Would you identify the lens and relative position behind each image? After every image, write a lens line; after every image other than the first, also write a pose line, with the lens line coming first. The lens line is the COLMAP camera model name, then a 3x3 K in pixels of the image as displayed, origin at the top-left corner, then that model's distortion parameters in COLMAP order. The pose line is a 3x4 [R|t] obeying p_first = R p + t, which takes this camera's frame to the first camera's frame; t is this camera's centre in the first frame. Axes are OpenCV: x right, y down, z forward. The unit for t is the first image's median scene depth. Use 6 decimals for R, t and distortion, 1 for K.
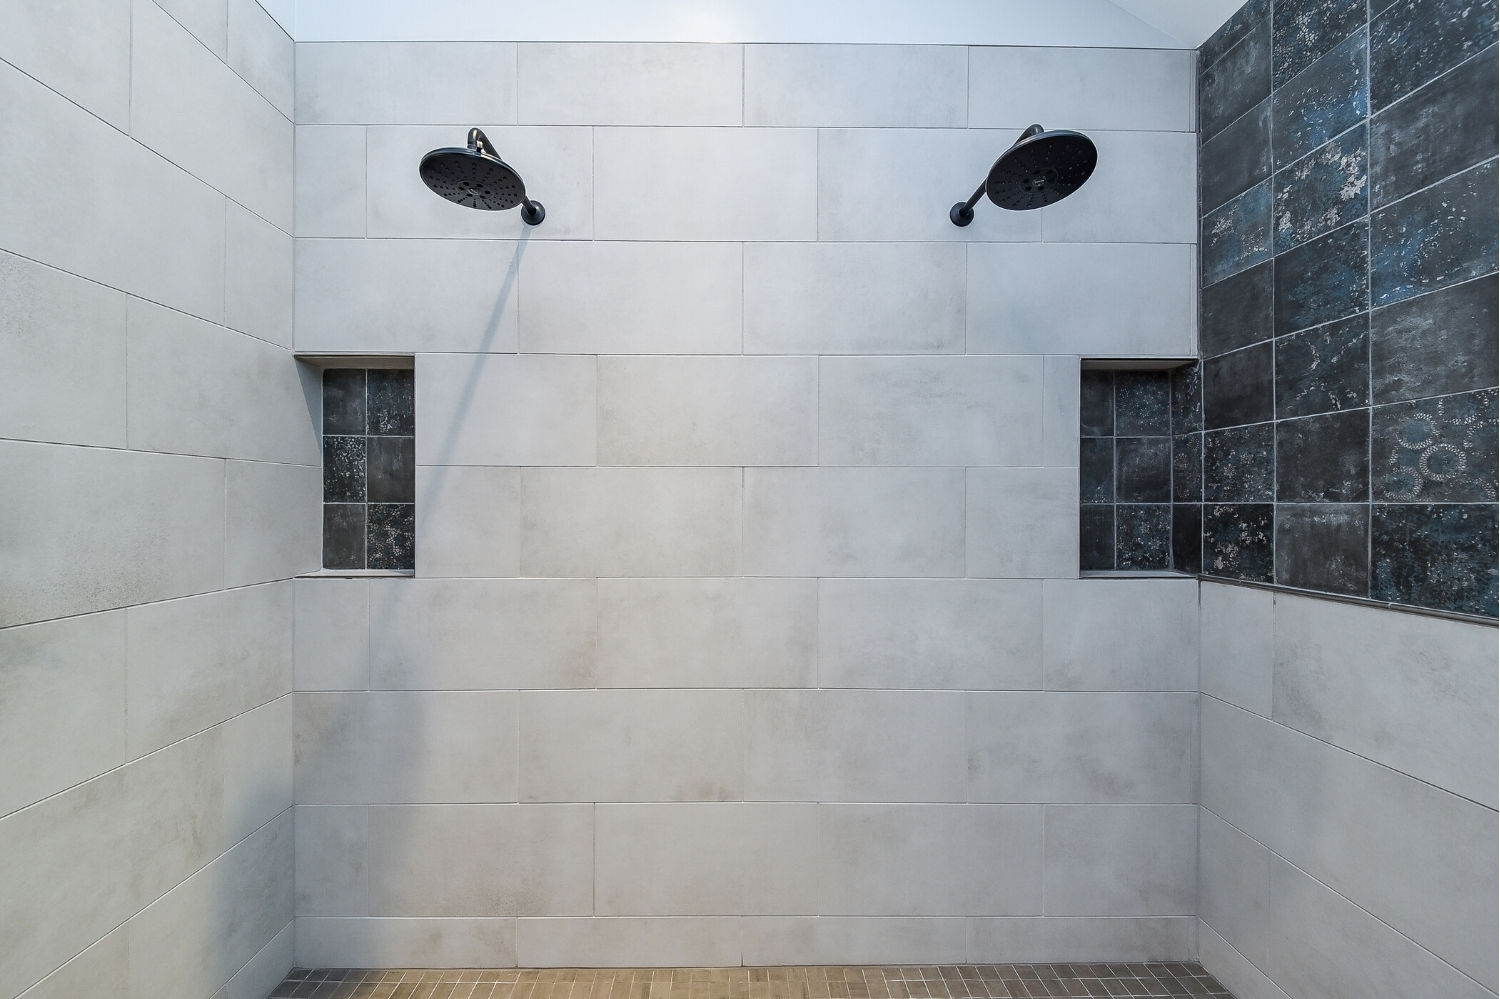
lens RADIAL K [[546.8, 0, 734.4], [0, 546.8, 503.6], [0, 0, 1]] dist [0.008778, -0.003138]
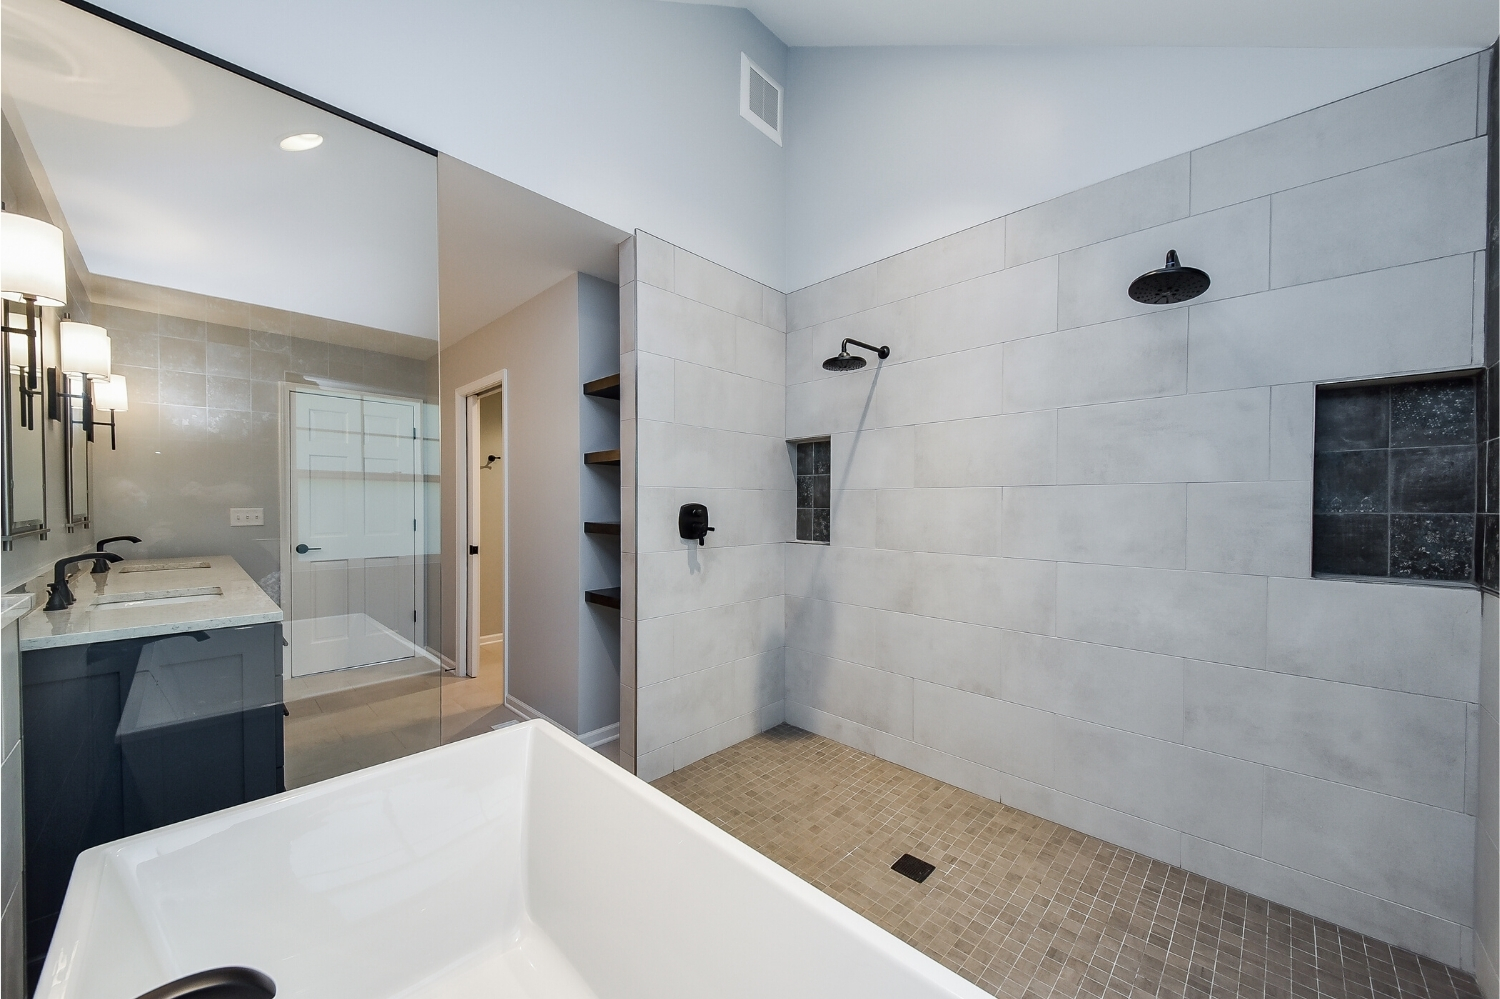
lens RADIAL K [[546.8, 0, 749.3], [0, 546.8, 512.7], [0, 0, 1]] dist [0.008778, -0.003138]
pose [[0.712424, 0.011555, -0.701654, 0.599811], [-0.004029, 0.999915, 0.012375, -0.009078], [0.701738, -0.005989, 0.712410, -0.626893]]
